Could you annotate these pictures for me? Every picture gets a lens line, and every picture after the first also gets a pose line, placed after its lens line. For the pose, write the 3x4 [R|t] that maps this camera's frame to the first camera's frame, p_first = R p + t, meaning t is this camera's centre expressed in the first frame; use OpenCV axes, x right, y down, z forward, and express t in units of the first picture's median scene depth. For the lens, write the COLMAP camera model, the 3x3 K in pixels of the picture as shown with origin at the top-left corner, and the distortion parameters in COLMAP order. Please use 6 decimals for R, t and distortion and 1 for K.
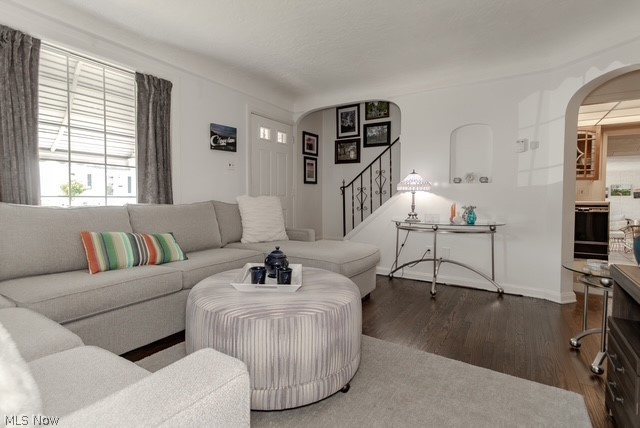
lens RADIAL K [[316.2, 0, 322.0], [0, 316.2, 199.8], [0, 0, 1]] dist [0.000138, -0.000145]
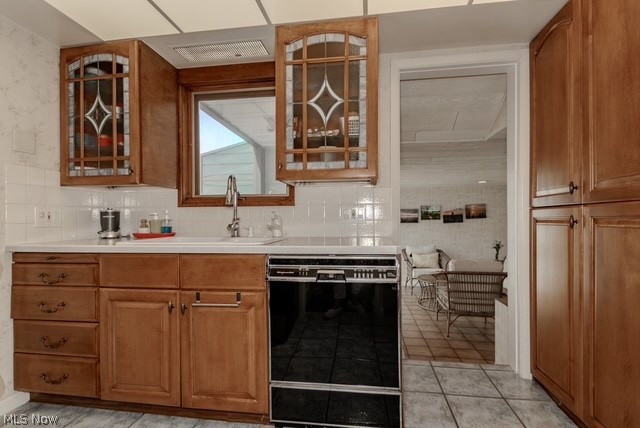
lens RADIAL K [[319.2, 0, 320.4], [0, 319.2, 217.7], [0, 0, 1]] dist [0.017283, -0.009117]
pose [[0.911558, -0.005725, 0.411132, 0.507284], [0.013311, 0.999790, -0.015591, -0.012235], [-0.410956, 0.019685, 0.911442, 0.534466]]
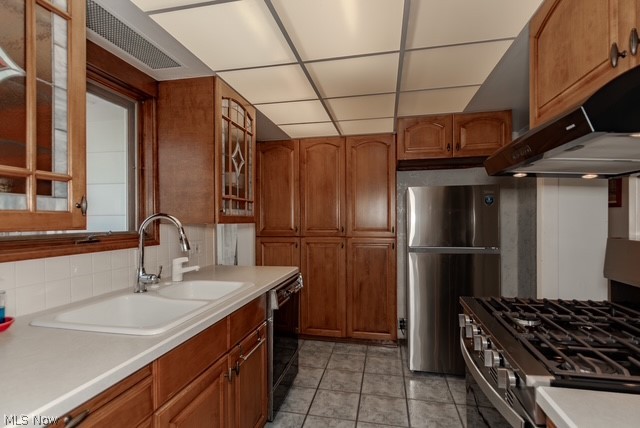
lens RADIAL K [[319.2, 0, 320.4], [0, 319.2, 217.7], [0, 0, 1]] dist [0.017283, -0.009117]
pose [[-0.357604, 0.003993, 0.933865, 0.291444], [0.014615, 0.999892, 0.001322, -0.052617], [-0.933759, 0.014121, -0.357624, 0.808133]]
